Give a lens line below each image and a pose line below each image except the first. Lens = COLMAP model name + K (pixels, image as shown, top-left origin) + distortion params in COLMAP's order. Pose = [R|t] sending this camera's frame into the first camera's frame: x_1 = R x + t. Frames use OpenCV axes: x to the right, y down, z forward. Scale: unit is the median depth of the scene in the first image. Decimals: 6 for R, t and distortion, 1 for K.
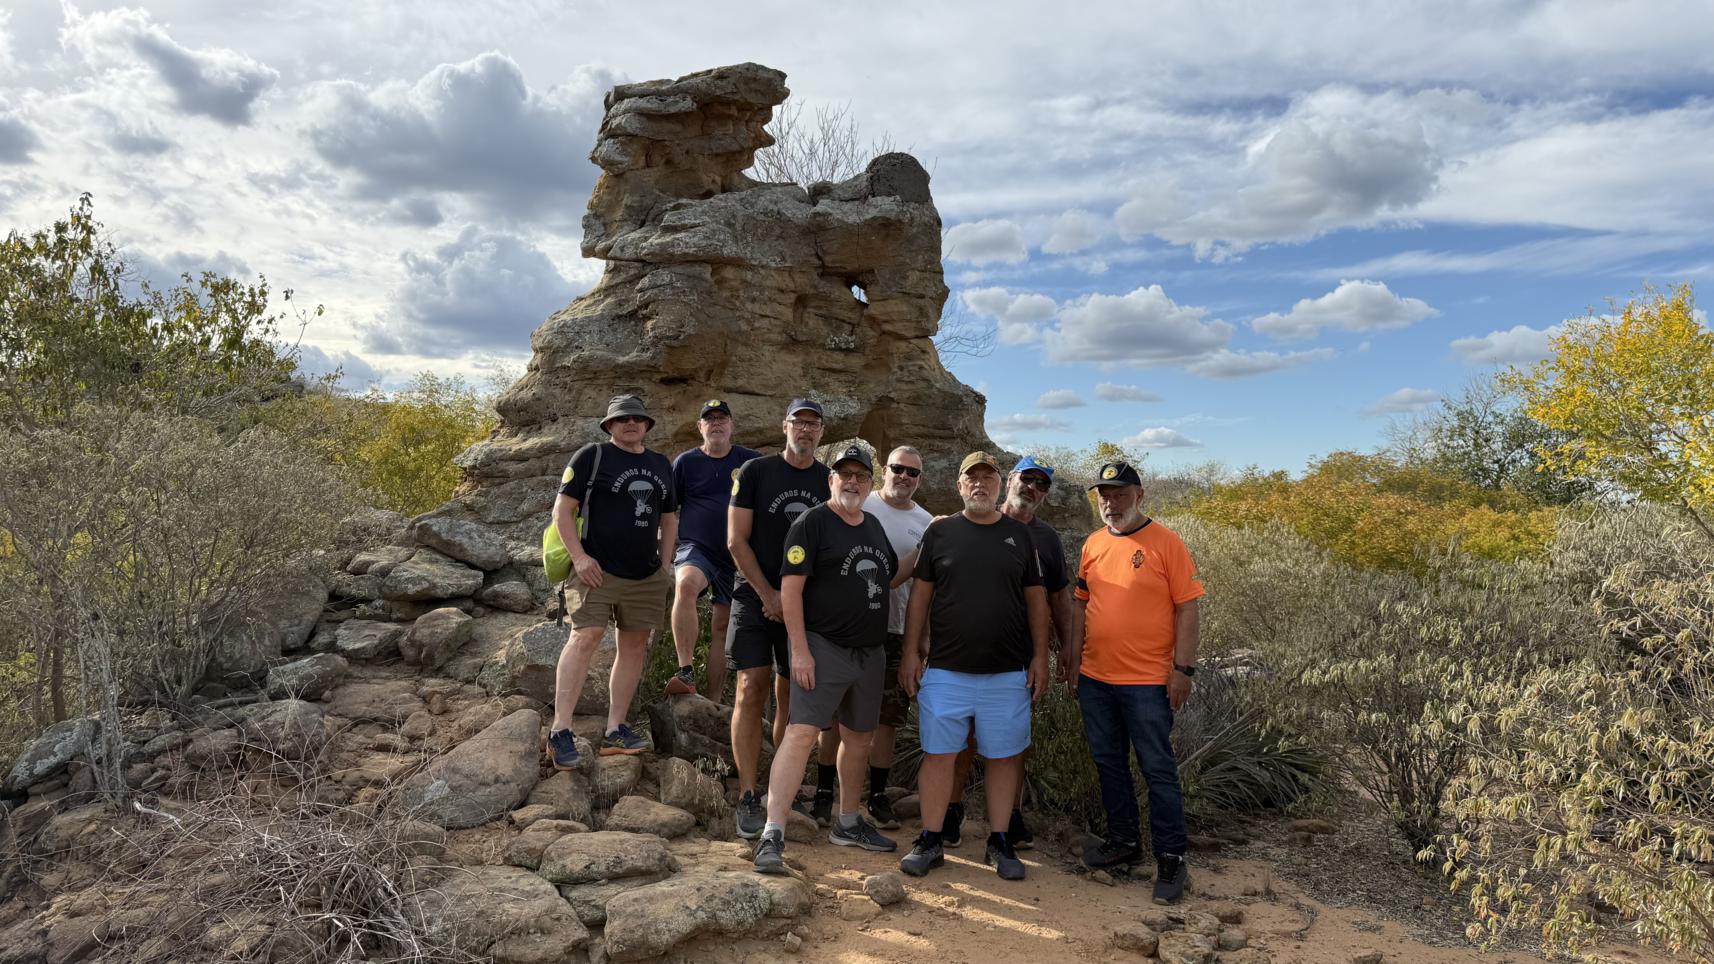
lens RADIAL K [[1256.8, 0, 857.0], [0, 1256.8, 482.0], [0, 0, 1]] dist [0.187495, -0.443520]
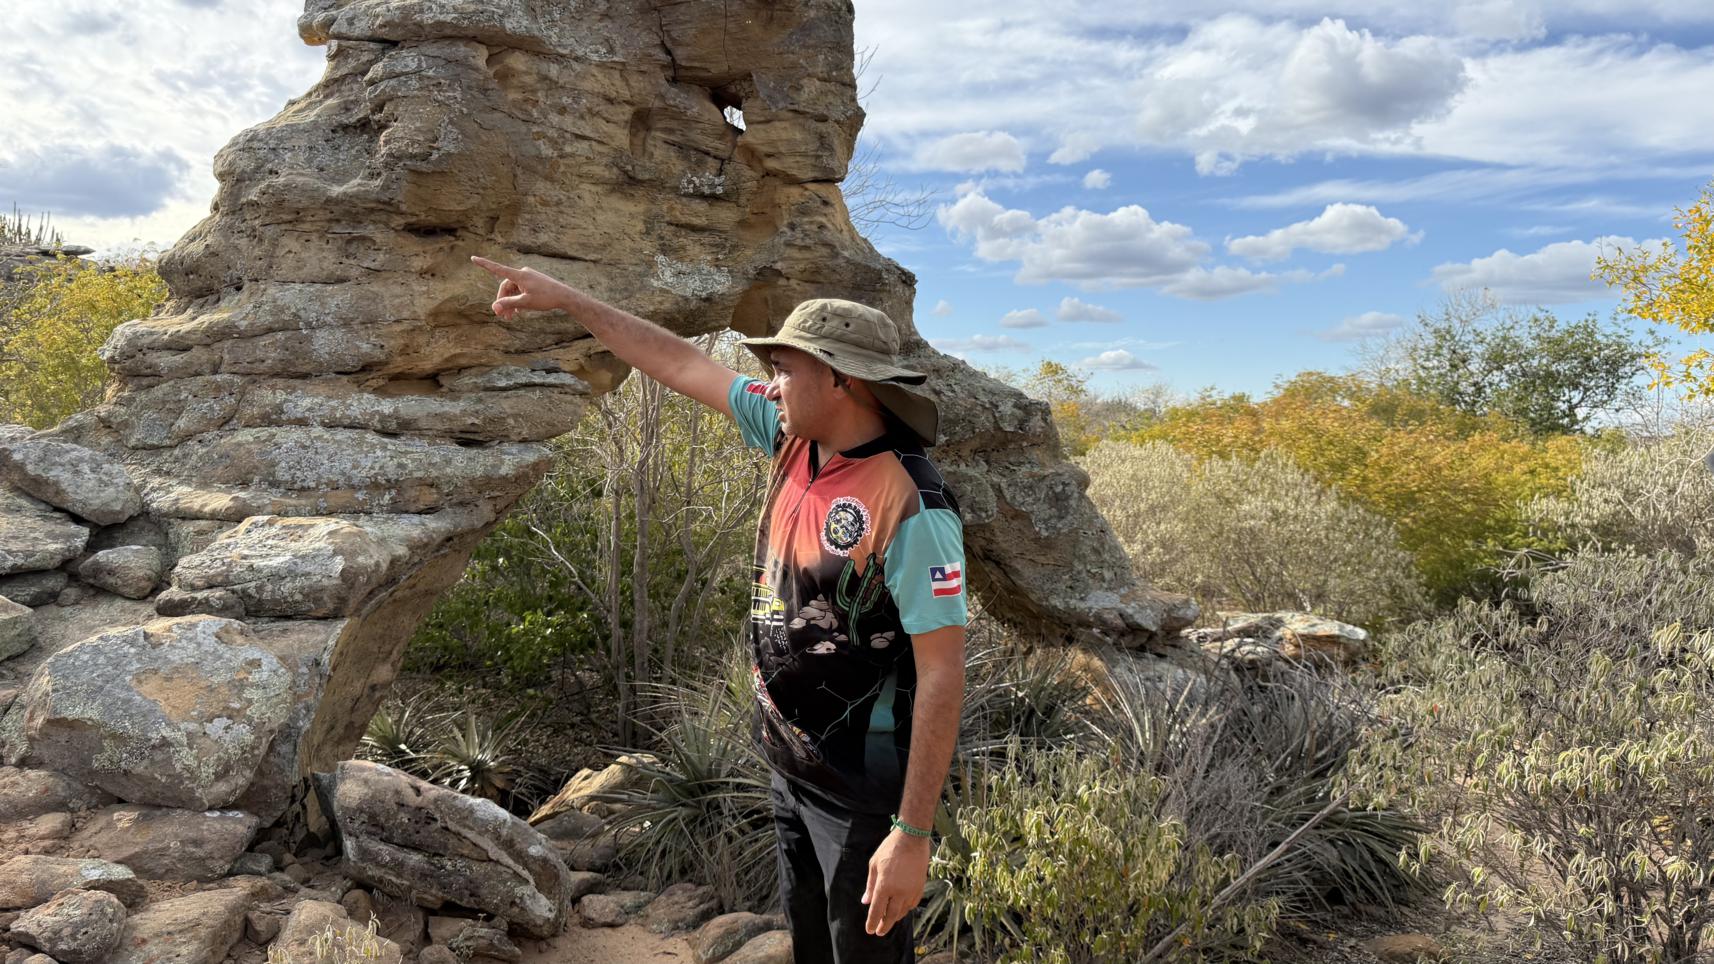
lens RADIAL K [[1256.8, 0, 857.0], [0, 1256.8, 482.0], [0, 0, 1]] dist [0.187495, -0.443520]
pose [[0.998773, 0.010043, 0.048504, 0.042947], [-0.013130, 0.997880, 0.063746, 0.003848], [-0.047761, -0.064305, 0.996787, 0.344844]]
